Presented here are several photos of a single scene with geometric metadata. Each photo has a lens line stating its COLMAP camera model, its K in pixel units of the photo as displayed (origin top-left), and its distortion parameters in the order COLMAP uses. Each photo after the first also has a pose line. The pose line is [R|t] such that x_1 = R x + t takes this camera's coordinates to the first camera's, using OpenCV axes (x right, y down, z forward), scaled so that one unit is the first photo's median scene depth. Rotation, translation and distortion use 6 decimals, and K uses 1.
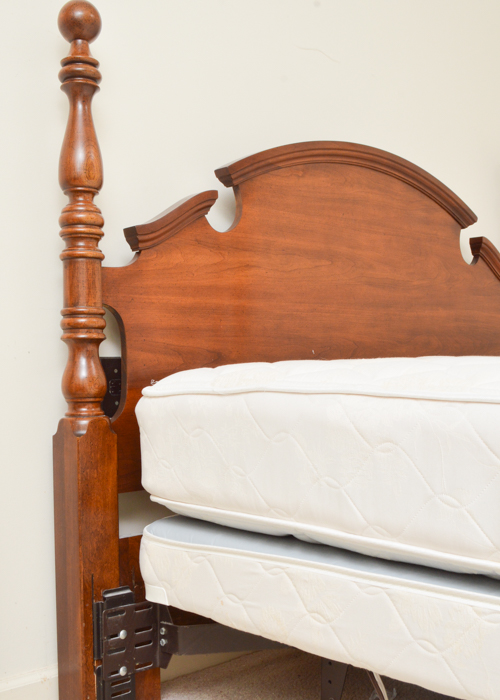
lens RADIAL K [[815.3, 0, 225.4], [0, 815.3, 382.5], [0, 0, 1]] dist [-0.054029, 0.000000]
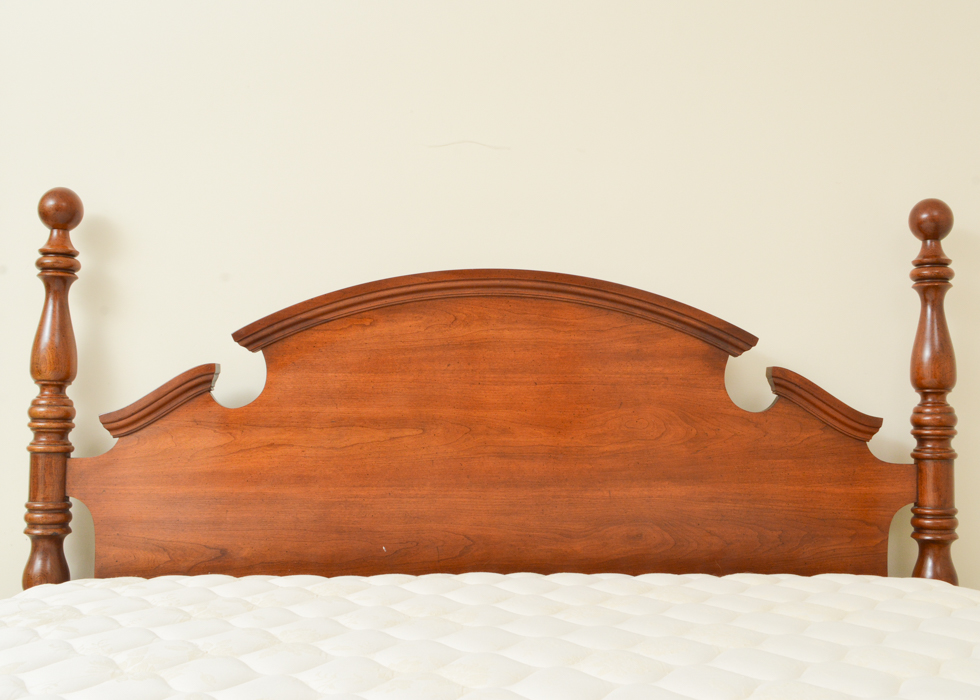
lens RADIAL K [[1141.4, 0, 489.8], [0, 1141.4, 329.3], [0, 0, 1]] dist [-0.054029, 0.000000]
pose [[0.766403, -0.013919, -0.642209, 1.045685], [-0.030557, 0.997843, -0.058093, -0.220824], [0.641633, 0.064147, 0.764325, 0.265866]]
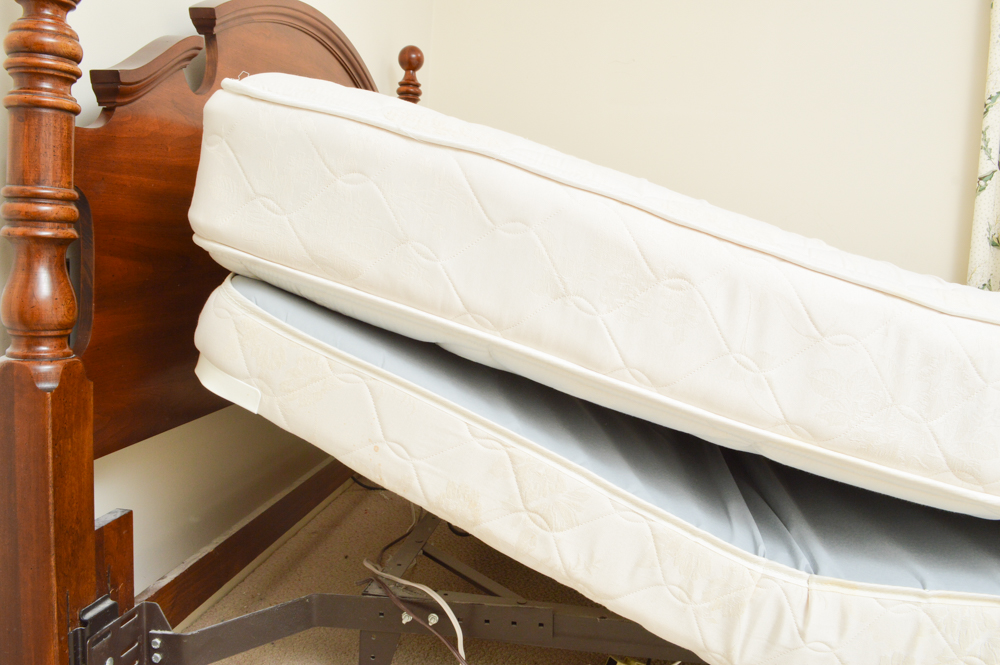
lens RADIAL K [[793.2, 0, 503.1], [0, 793.2, 337.3], [0, 0, 1]] dist [-0.064900, -0.001581]
pose [[0.753617, -0.011641, 0.657211, -0.281093], [-0.060857, 0.994313, 0.087396, -0.046619], [-0.654491, -0.105859, 0.748622, 0.280968]]
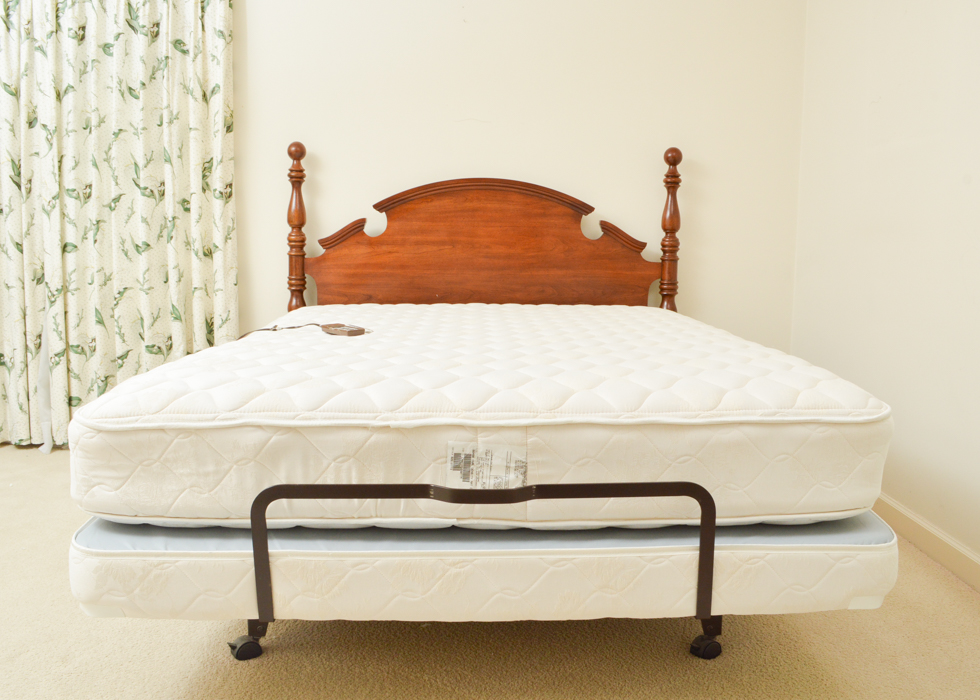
lens RADIAL K [[879.6, 0, 492.2], [0, 879.6, 340.4], [0, 0, 1]] dist [-0.068986, -0.015374]
pose [[0.758415, 0.106022, -0.643091, 1.788205], [-0.035012, 0.991884, 0.122234, -0.221224], [0.650831, -0.070188, 0.755972, -0.529137]]
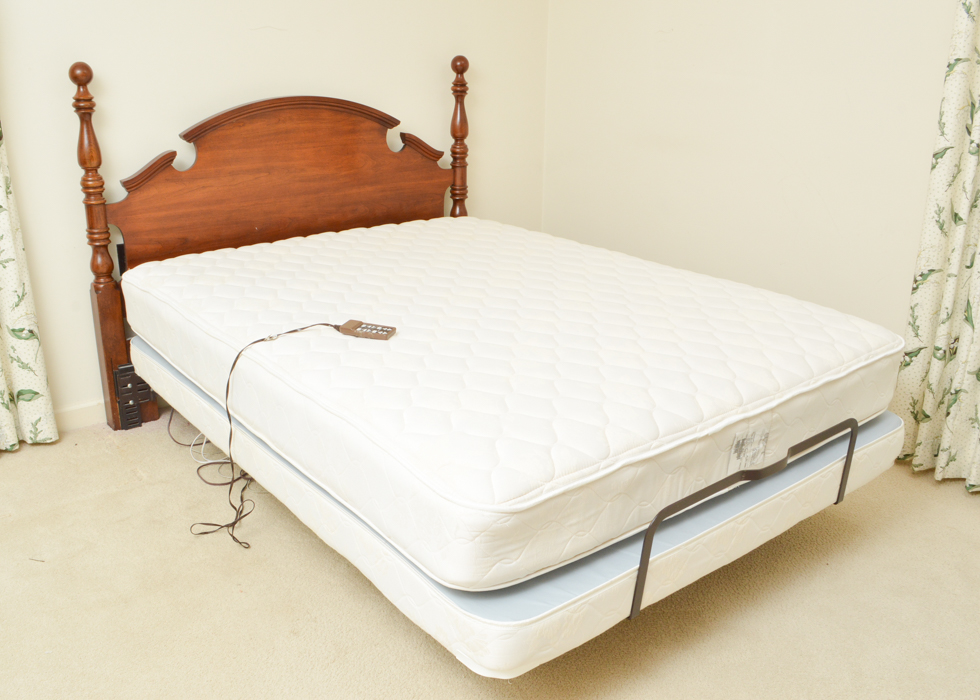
lens RADIAL K [[924.1, 0, 490.0], [0, 924.1, 360.1], [0, 0, 1]] dist [-0.083464, 0.000000]
pose [[0.998310, 0.047707, -0.033194, 0.799093], [-0.034095, 0.943268, 0.330276, -0.509417], [0.047067, -0.328586, 0.943301, -1.045628]]
